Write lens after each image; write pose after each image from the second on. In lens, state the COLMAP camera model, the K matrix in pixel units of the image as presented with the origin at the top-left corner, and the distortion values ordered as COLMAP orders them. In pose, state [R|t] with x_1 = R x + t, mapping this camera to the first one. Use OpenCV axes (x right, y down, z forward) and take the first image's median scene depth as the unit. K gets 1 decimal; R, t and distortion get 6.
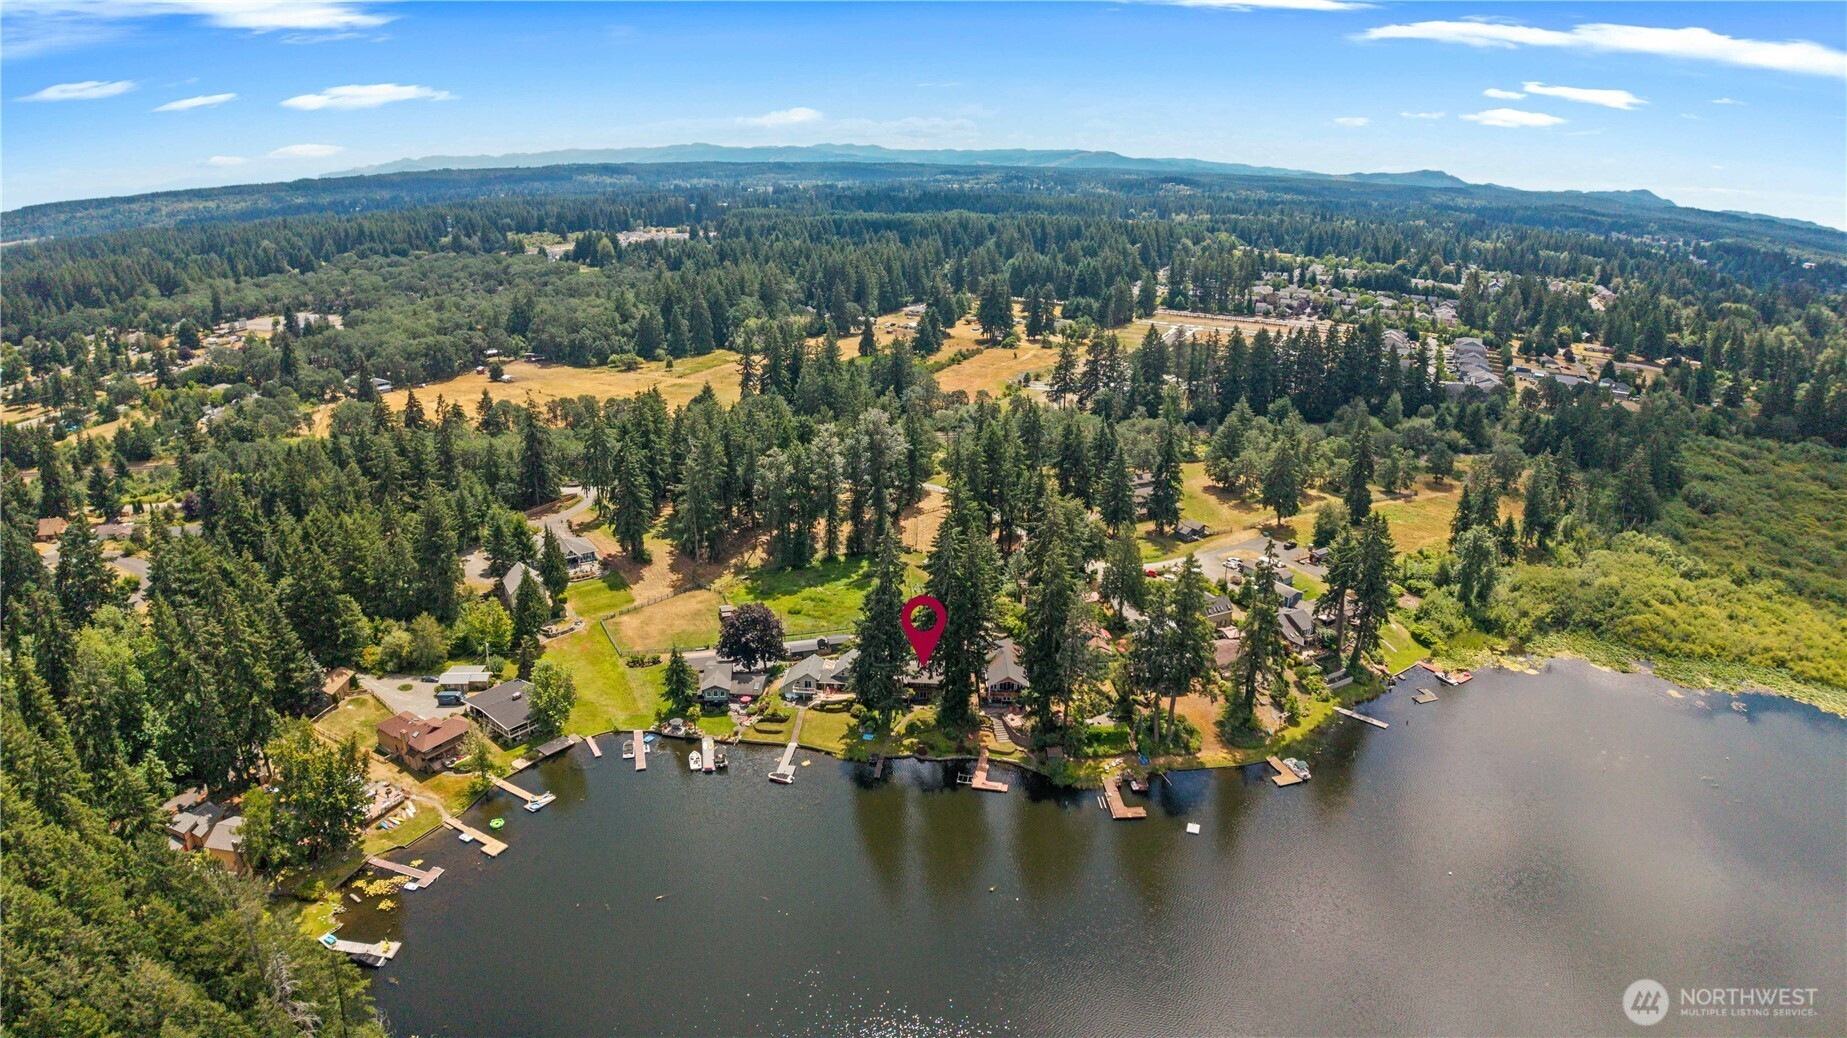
lens RADIAL K [[1087.2, 0, 923.5], [0, 1087.2, 519.0], [0, 0, 1]] dist [-0.142941, 0.000065]
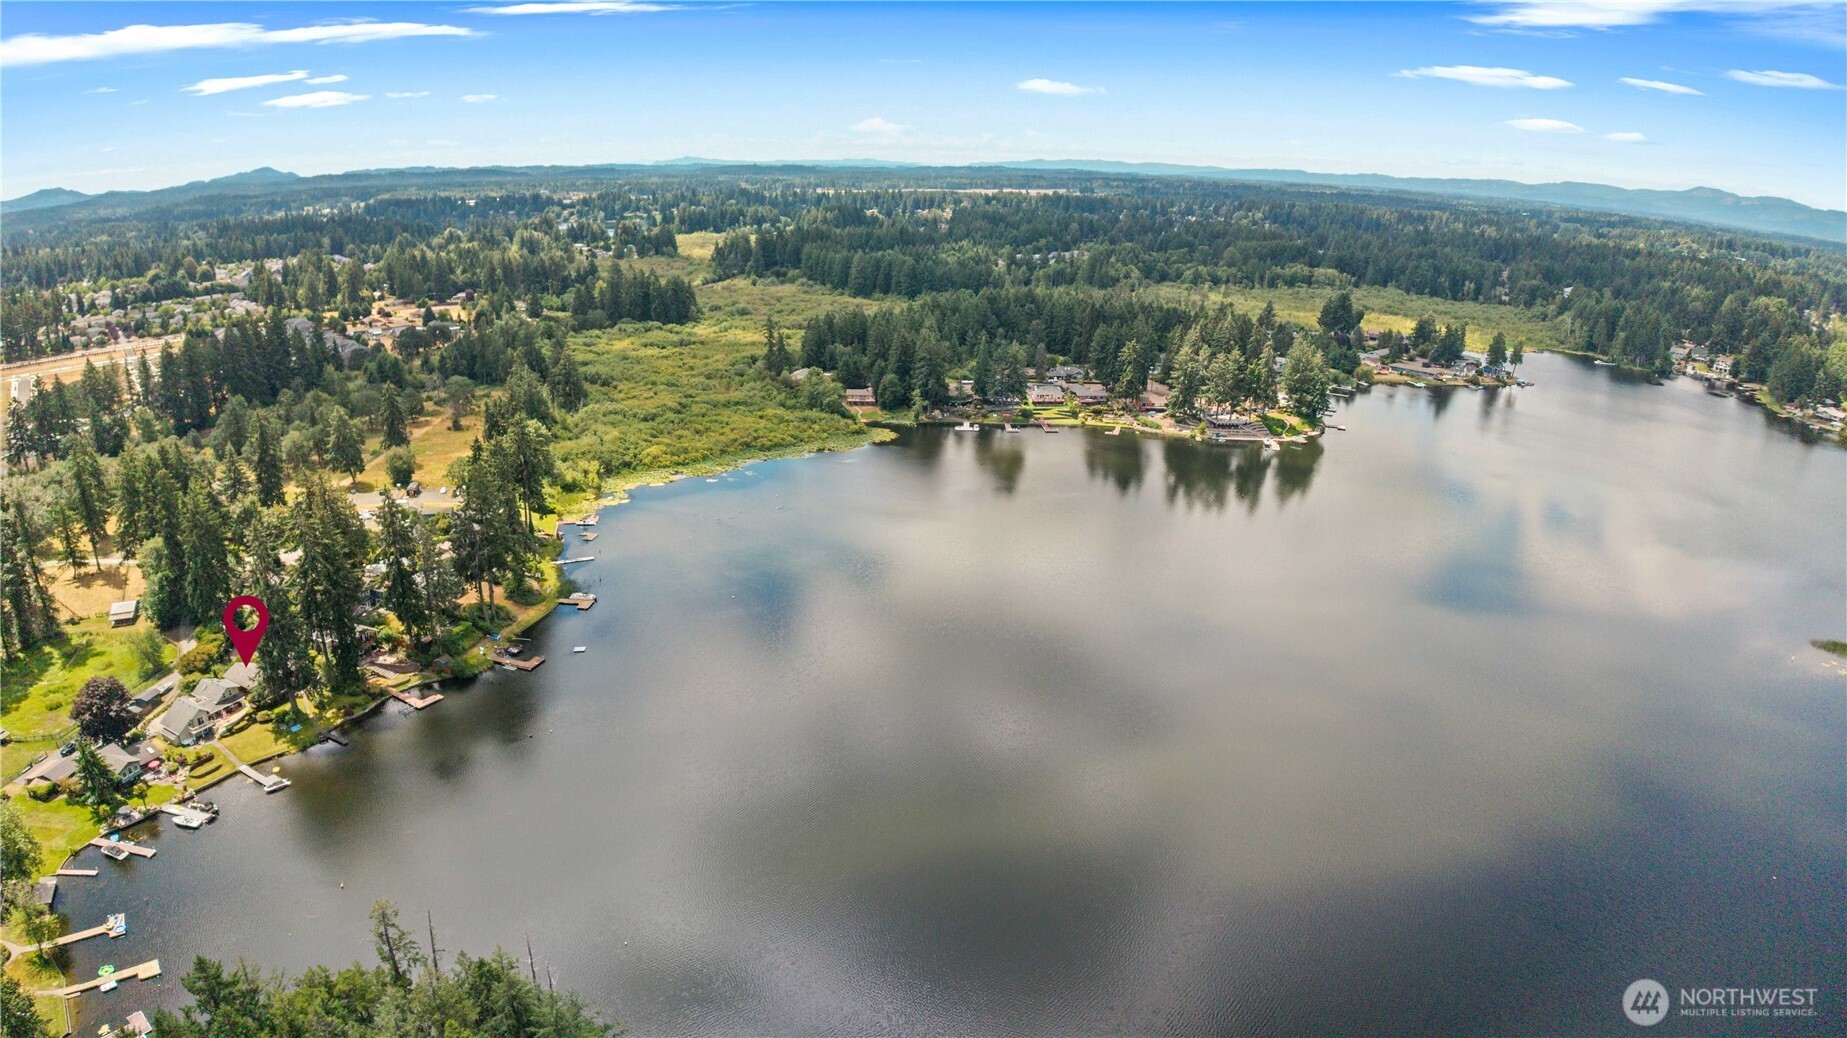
lens RADIAL K [[1087.2, 0, 923.5], [0, 1087.2, 519.0], [0, 0, 1]] dist [-0.142941, 0.000065]
pose [[0.380510, -0.310645, 0.871040, -0.592313], [0.297318, 0.932980, 0.202853, -0.006351], [-0.875679, 0.181789, 0.447369, -0.007596]]
